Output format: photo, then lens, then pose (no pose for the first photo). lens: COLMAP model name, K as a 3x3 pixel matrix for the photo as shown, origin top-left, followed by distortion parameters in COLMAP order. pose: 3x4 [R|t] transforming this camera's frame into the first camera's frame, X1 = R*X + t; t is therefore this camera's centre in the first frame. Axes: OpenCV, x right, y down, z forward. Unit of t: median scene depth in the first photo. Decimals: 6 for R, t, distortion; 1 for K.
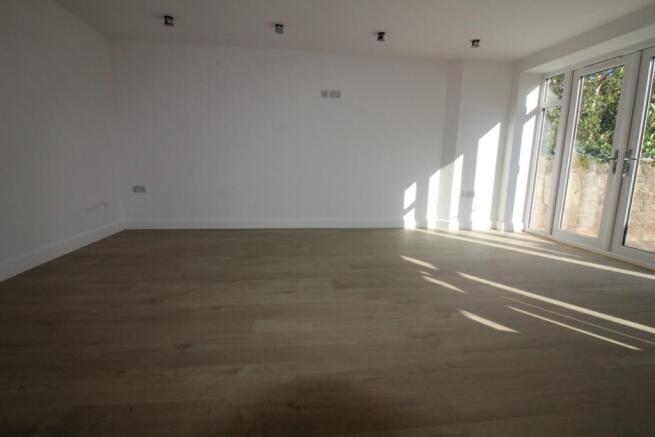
lens RADIAL K [[302.9, 0, 325.2], [0, 302.9, 216.5], [0, 0, 1]] dist [-0.003838, -0.004944]
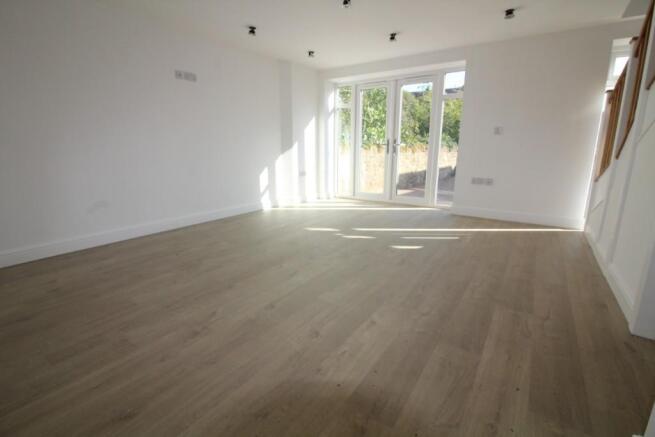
lens RADIAL K [[302.9, 0, 327.2], [0, 302.9, 218.7], [0, 0, 1]] dist [-0.003838, -0.004944]
pose [[0.658995, -0.192888, 0.726994, -0.470193], [0.147868, 0.980919, 0.126223, -0.040790], [-0.737469, 0.024319, 0.674943, 0.098310]]
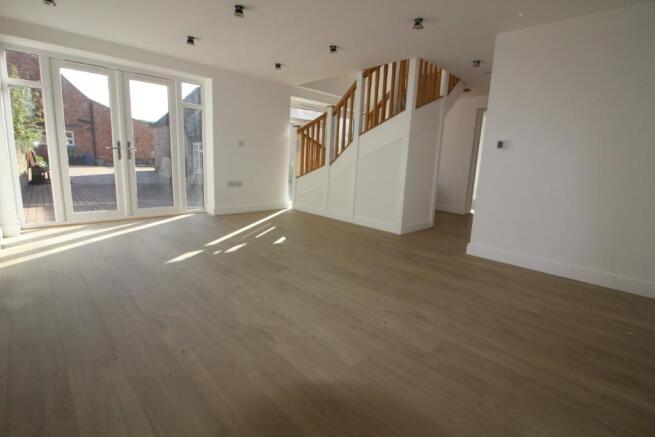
lens RADIAL K [[302.9, 0, 328.6], [0, 302.9, 214.9], [0, 0, 1]] dist [-0.003838, -0.004944]
pose [[-0.621053, -0.186913, 0.761155, -0.582599], [0.083703, 0.949776, 0.301528, -0.195557], [-0.779286, 0.250976, -0.574216, 0.926848]]
